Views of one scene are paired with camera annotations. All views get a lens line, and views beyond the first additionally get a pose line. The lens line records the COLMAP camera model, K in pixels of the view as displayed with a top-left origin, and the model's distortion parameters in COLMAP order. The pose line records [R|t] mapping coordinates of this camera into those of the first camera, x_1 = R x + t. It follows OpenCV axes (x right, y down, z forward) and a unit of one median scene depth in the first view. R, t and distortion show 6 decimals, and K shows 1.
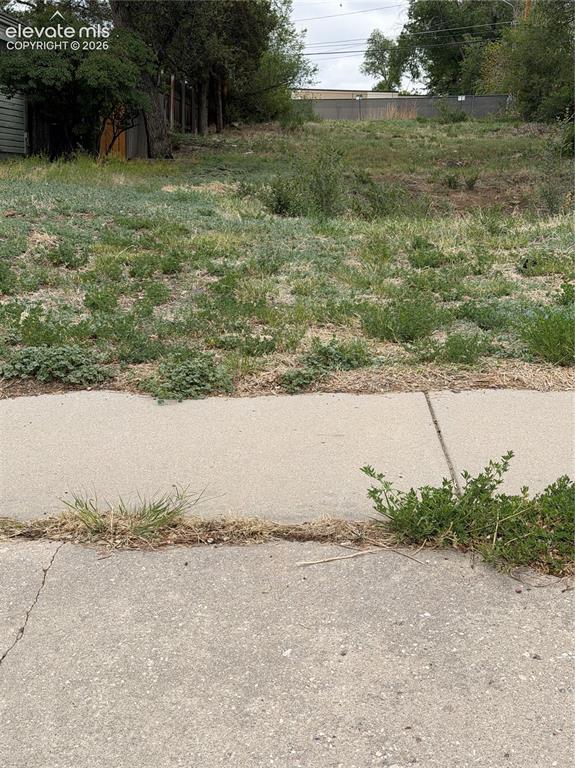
lens RADIAL K [[1064.7, 0, 287.5], [0, 1064.7, 384.0], [0, 0, 1]] dist [0.147188, 0.001074]
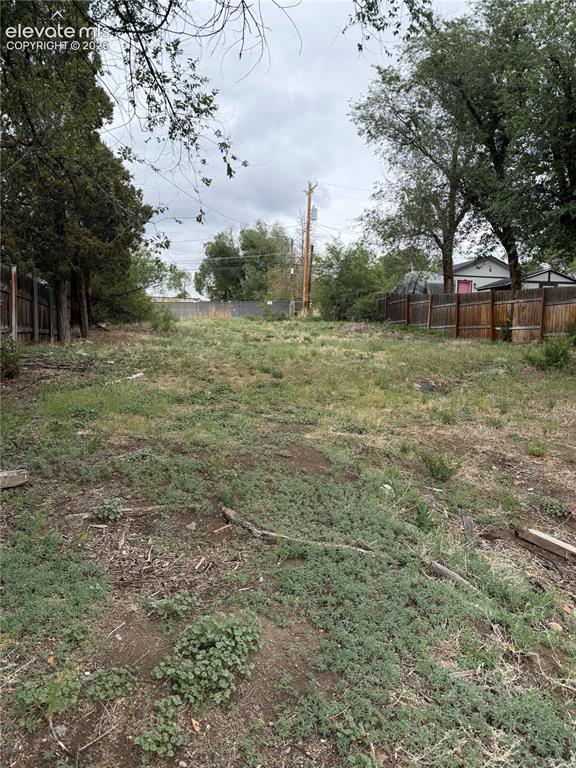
lens RADIAL K [[527.0, 0, 288.0], [0, 527.0, 384.0], [0, 0, 1]] dist [0.111107, -0.176560]
pose [[0.953772, -0.041773, 0.297615, -0.037205], [0.073543, 0.992626, -0.096358, -0.142863], [-0.291395, 0.113791, 0.949811, 0.549552]]
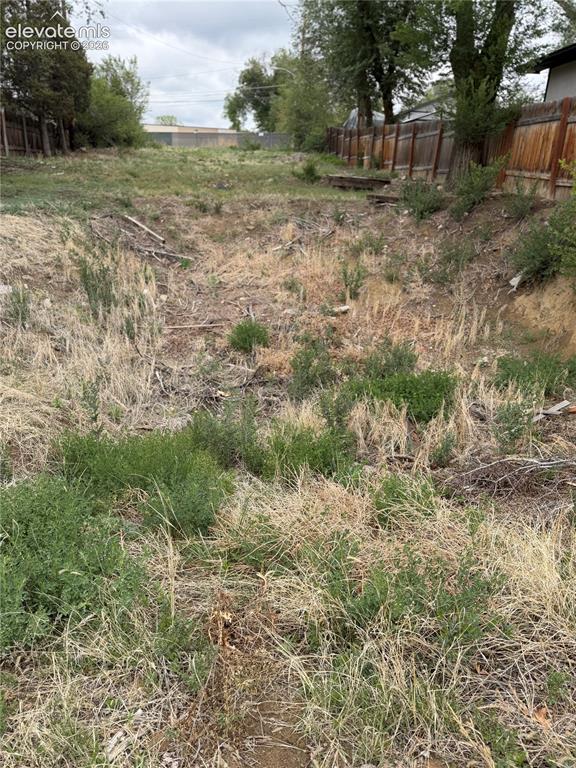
lens RADIAL K [[527.0, 0, 288.0], [0, 527.0, 384.0], [0, 0, 1]] dist [0.111107, -0.176560]
pose [[0.987906, -0.048190, 0.147372, 0.103867], [0.021477, 0.983843, 0.177742, -0.067953], [-0.153556, -0.172427, 0.972980, 0.264765]]
